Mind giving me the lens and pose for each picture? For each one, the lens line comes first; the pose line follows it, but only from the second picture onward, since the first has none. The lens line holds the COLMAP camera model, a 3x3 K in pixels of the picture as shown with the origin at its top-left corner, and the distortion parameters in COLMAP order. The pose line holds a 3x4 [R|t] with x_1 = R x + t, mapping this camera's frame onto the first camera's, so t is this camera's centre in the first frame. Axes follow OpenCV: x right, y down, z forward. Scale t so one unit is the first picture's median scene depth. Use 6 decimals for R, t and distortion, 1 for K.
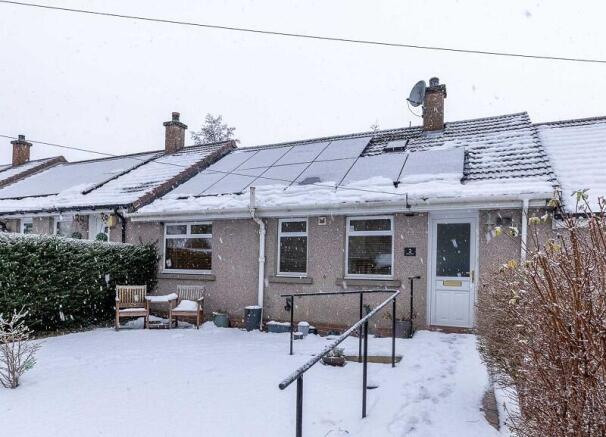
lens RADIAL K [[430.2, 0, 303.7], [0, 430.2, 269.7], [0, 0, 1]] dist [-0.004582, -0.002101]
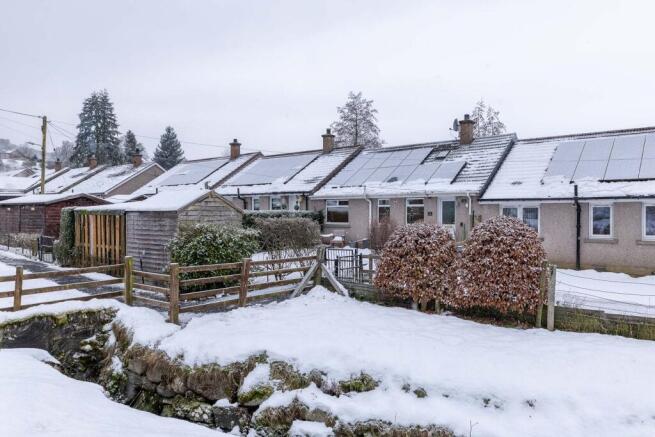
lens RADIAL K [[565.9, 0, 327.5], [0, 565.9, 218.5], [0, 0, 1]] dist [-0.001885, -0.000260]
pose [[0.961101, -0.018804, -0.275556, 0.436459], [0.020850, 0.999773, 0.004496, -0.033059], [0.275408, -0.010066, 0.961275, -1.637526]]
